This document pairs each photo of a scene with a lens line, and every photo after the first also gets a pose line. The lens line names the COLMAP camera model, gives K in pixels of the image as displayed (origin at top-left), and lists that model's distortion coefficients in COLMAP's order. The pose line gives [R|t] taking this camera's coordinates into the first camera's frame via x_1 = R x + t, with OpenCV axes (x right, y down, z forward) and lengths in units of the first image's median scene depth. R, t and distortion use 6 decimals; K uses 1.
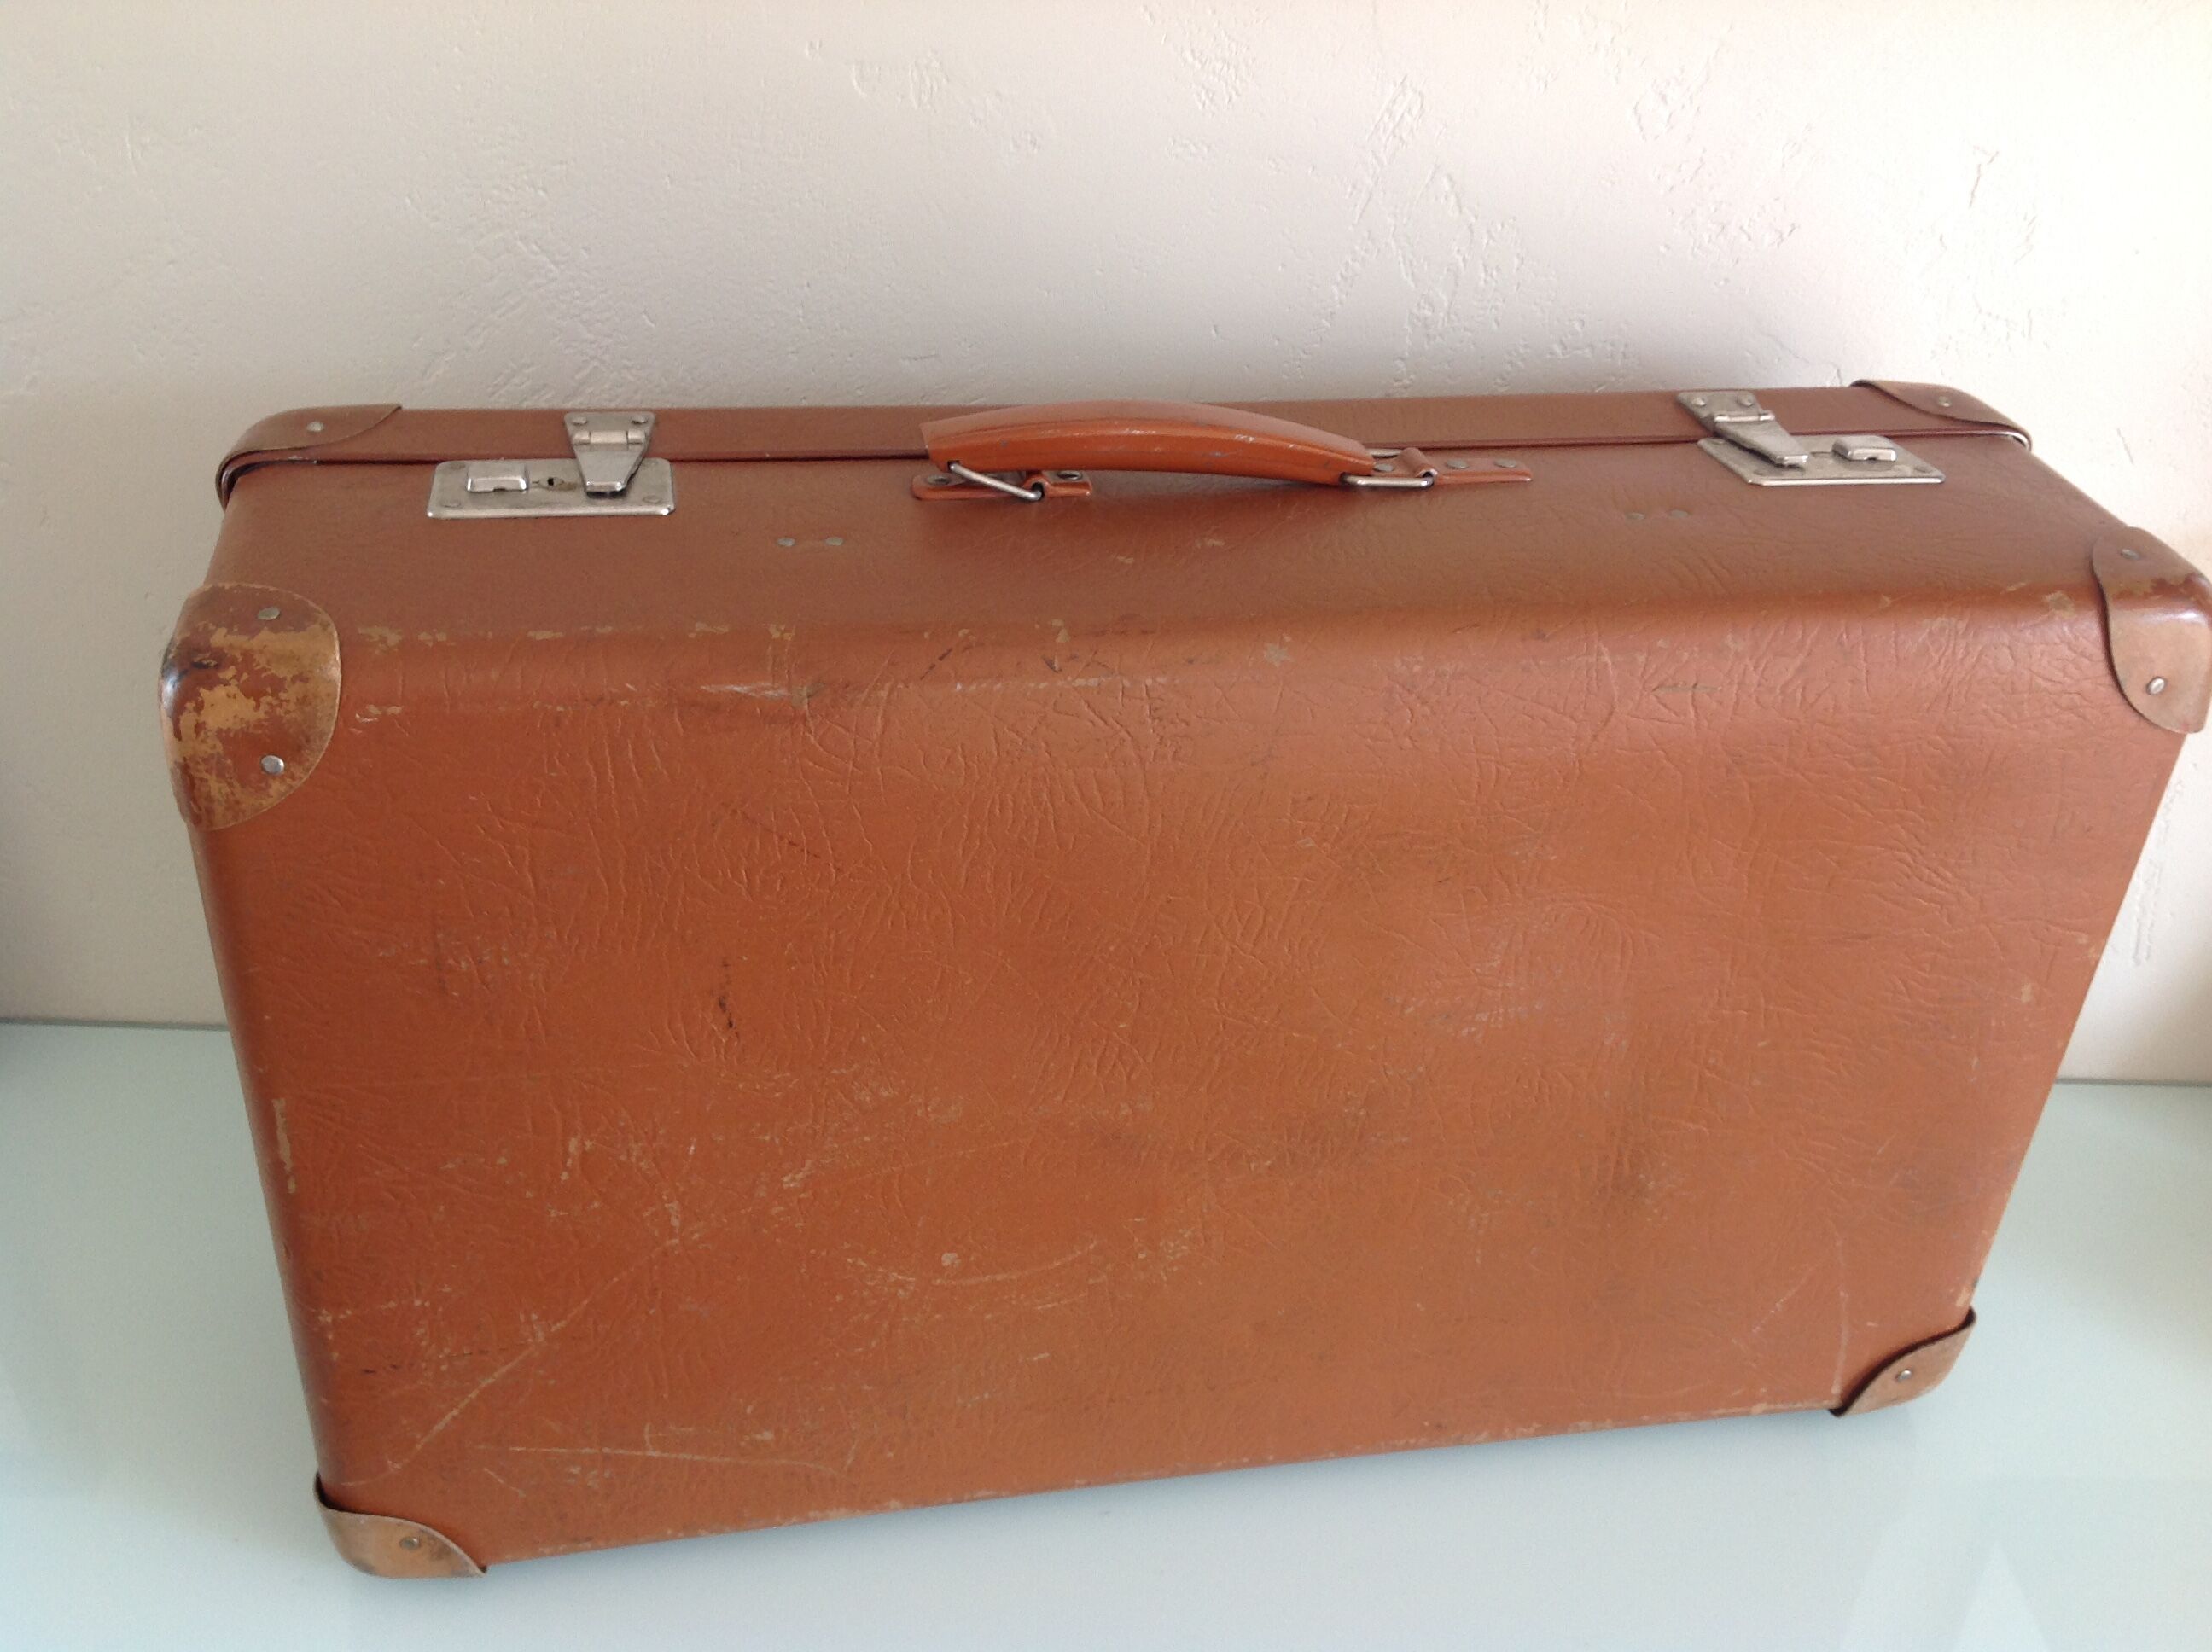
lens RADIAL K [[2075.9, 0, 1106.0], [0, 2075.9, 826.0], [0, 0, 1]] dist [0.147673, -0.313838]
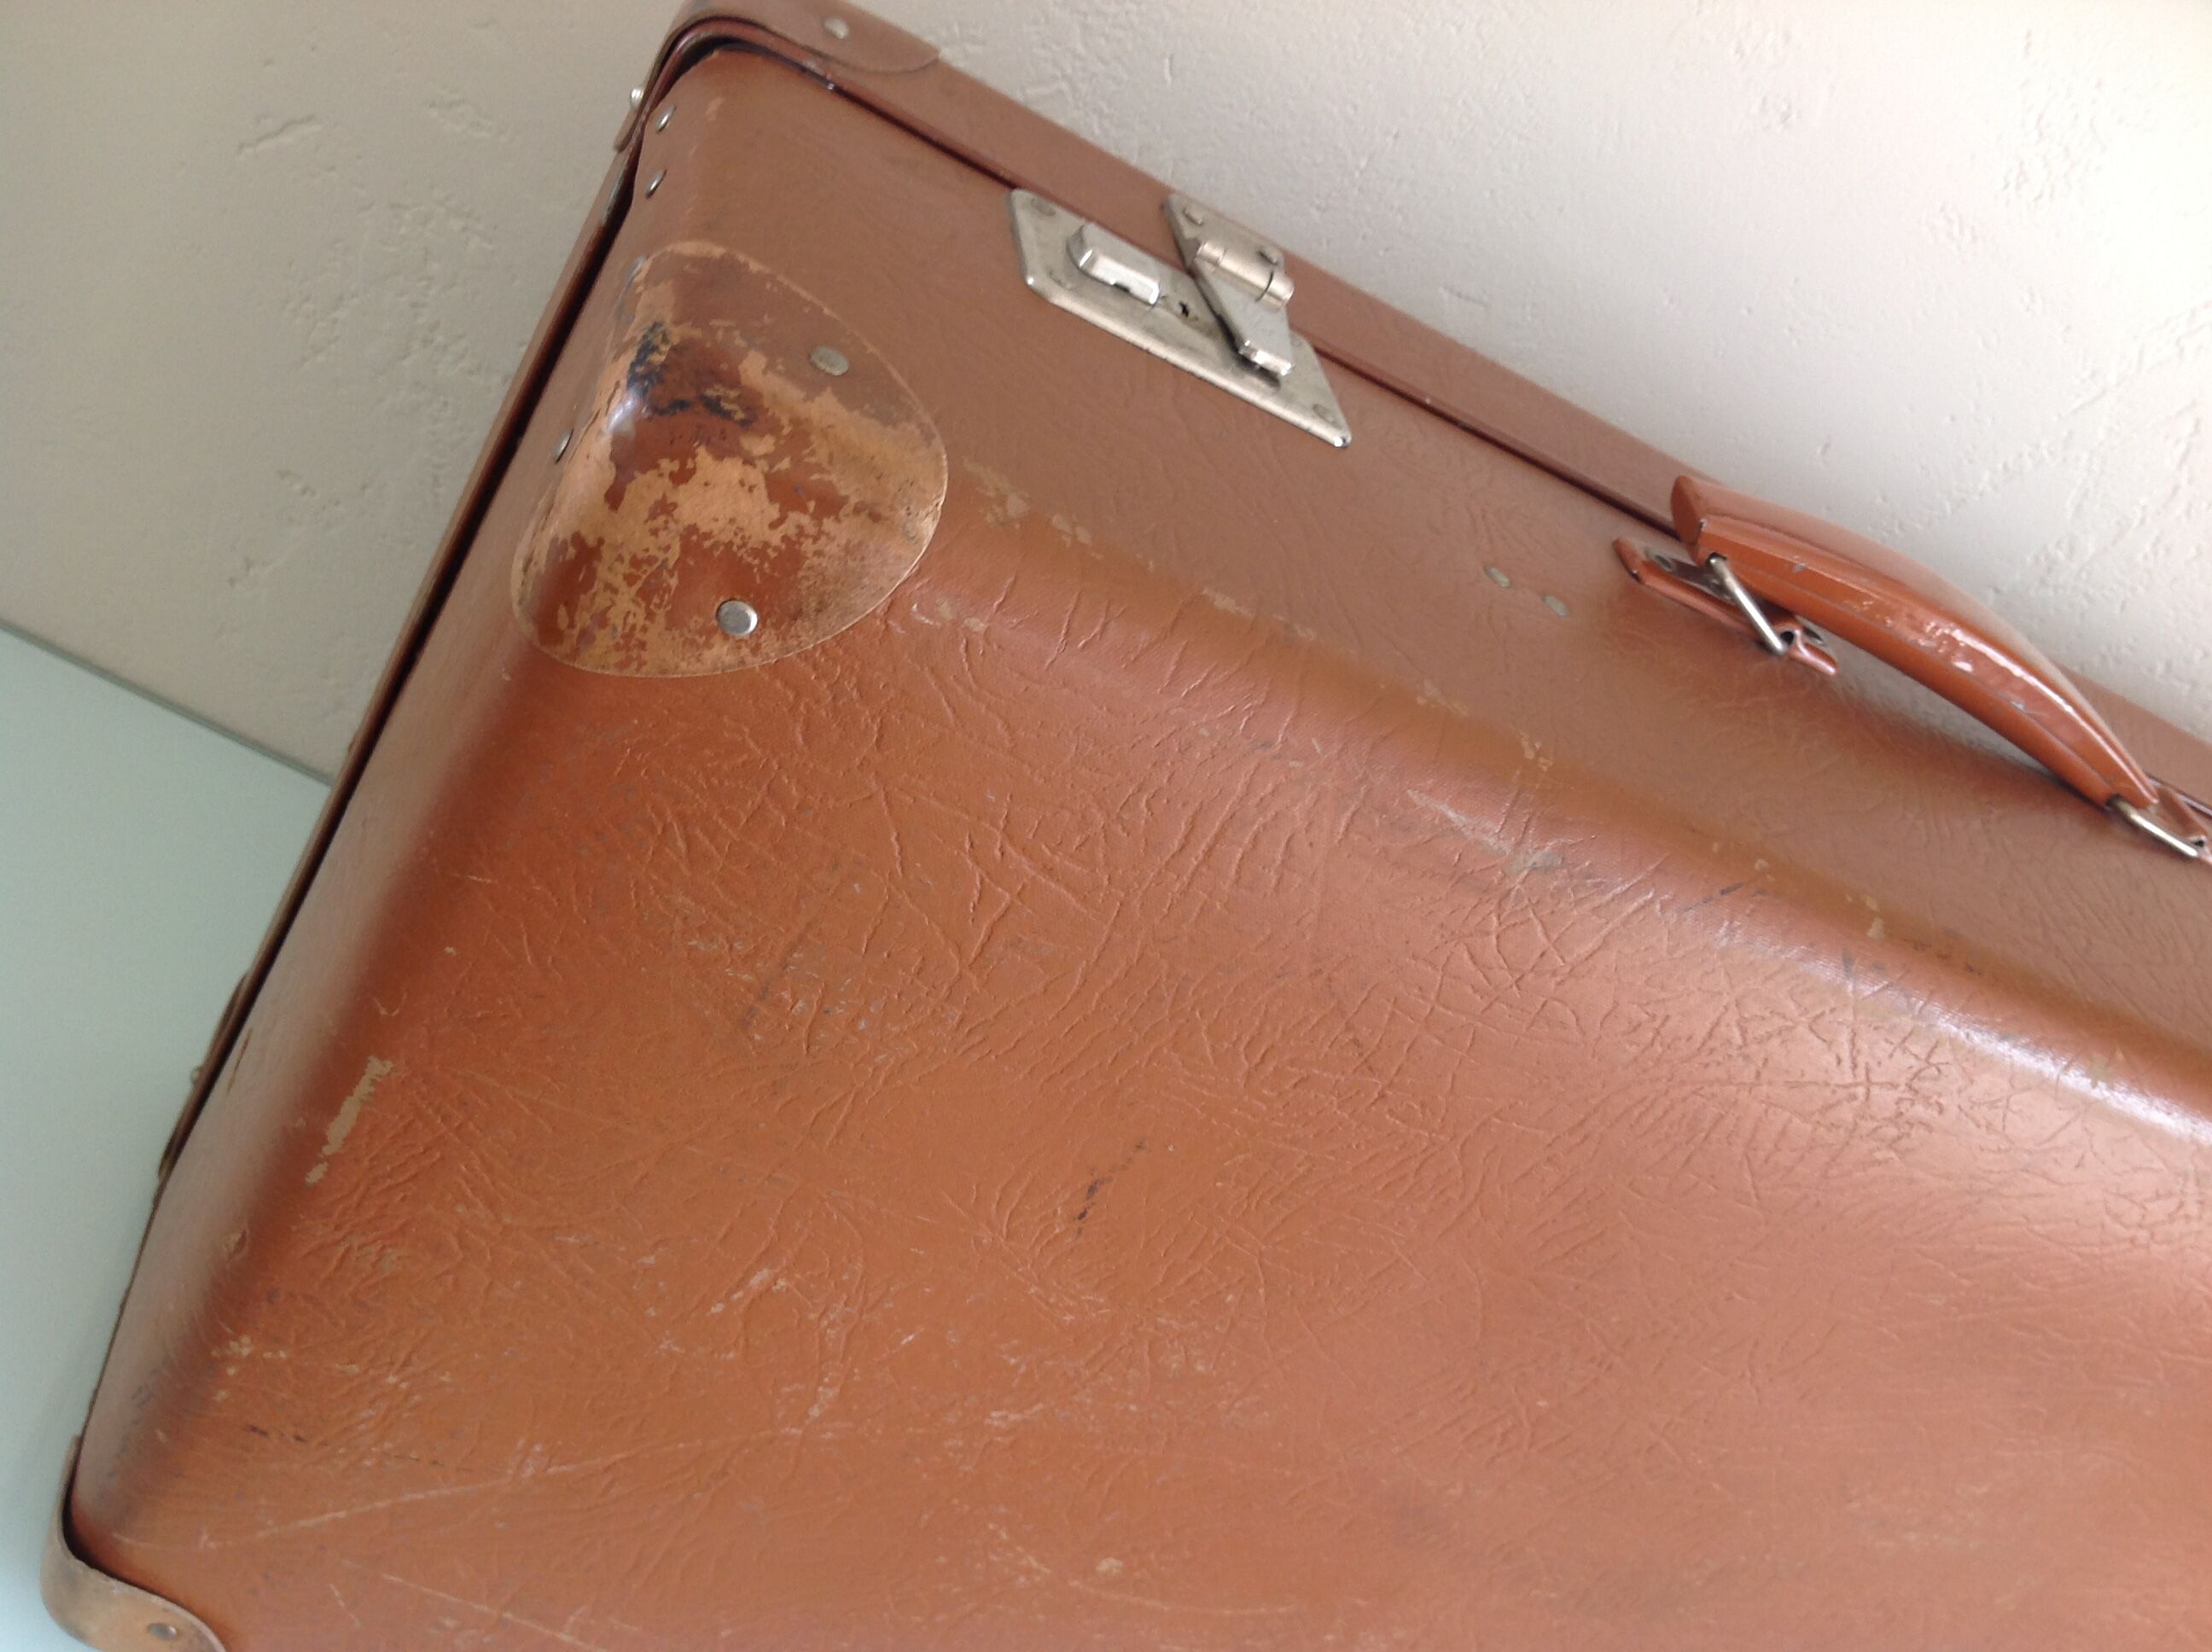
lens RADIAL K [[2075.9, 0, 1106.0], [0, 2075.9, 826.0], [0, 0, 1]] dist [0.147673, -0.313838]
pose [[0.885262, 0.420498, 0.198726, -0.355866], [-0.433298, 0.900935, 0.023856, -0.031279], [-0.169008, -0.107226, 0.979765, 0.392467]]
